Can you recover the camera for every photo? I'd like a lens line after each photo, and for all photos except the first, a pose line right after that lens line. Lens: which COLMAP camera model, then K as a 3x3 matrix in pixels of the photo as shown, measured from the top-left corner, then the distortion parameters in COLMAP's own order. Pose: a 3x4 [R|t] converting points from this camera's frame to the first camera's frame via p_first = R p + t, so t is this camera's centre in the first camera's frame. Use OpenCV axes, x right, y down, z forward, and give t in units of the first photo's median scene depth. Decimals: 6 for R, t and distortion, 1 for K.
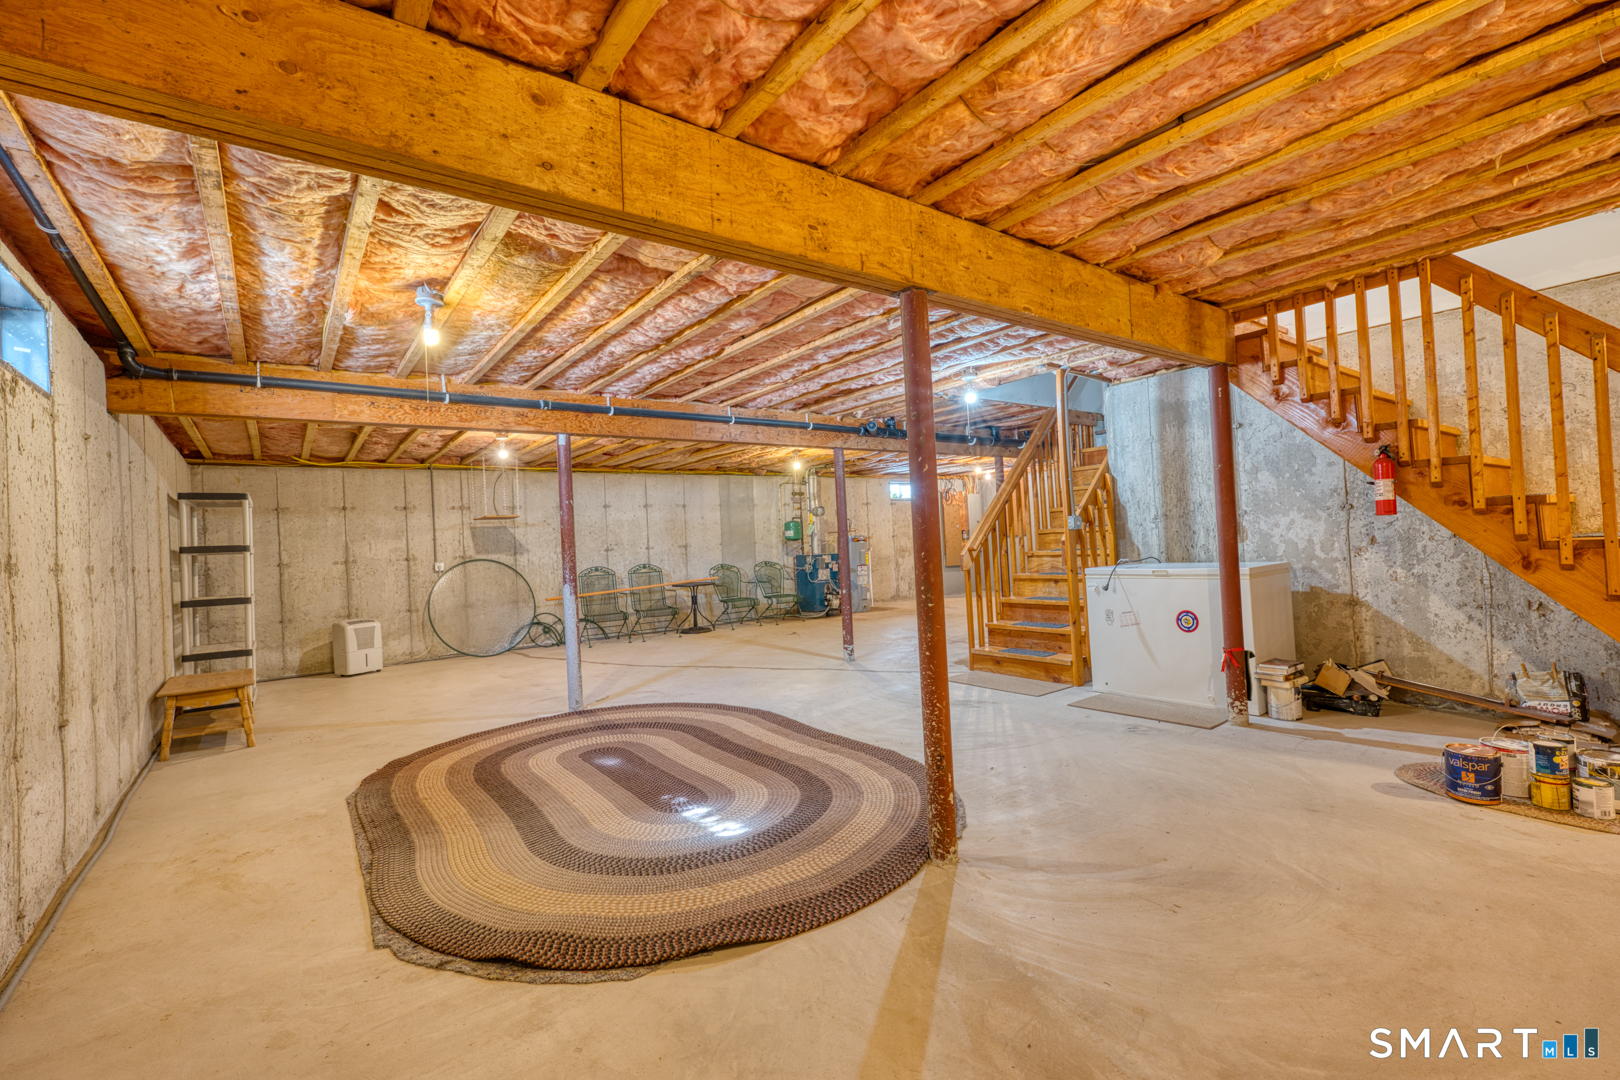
lens RADIAL K [[714.7, 0, 807.7], [0, 714.7, 526.5], [0, 0, 1]] dist [-0.001338, 0.001456]
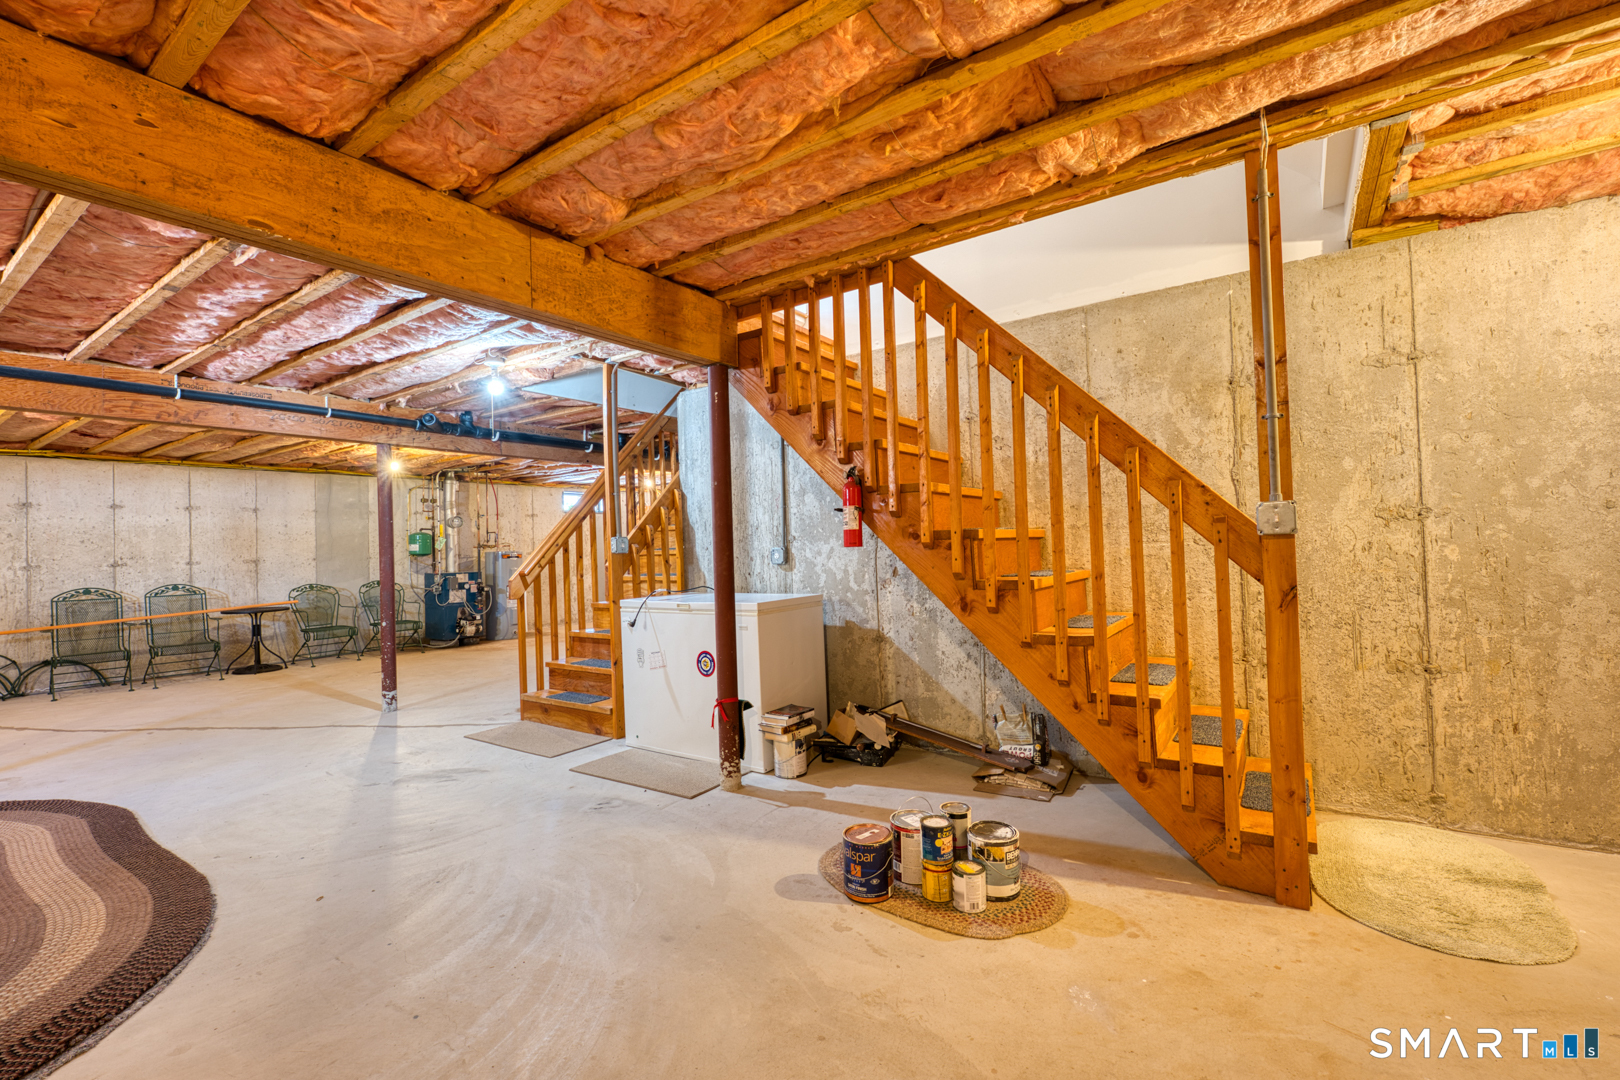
lens RADIAL K [[714.7, 0, 807.7], [0, 714.7, 526.5], [0, 0, 1]] dist [-0.001338, 0.001456]
pose [[0.949753, 0.029454, 0.311612, 0.414397], [-0.023303, 0.999454, -0.023444, -0.016513], [-0.312133, 0.015004, 0.949920, 0.158185]]
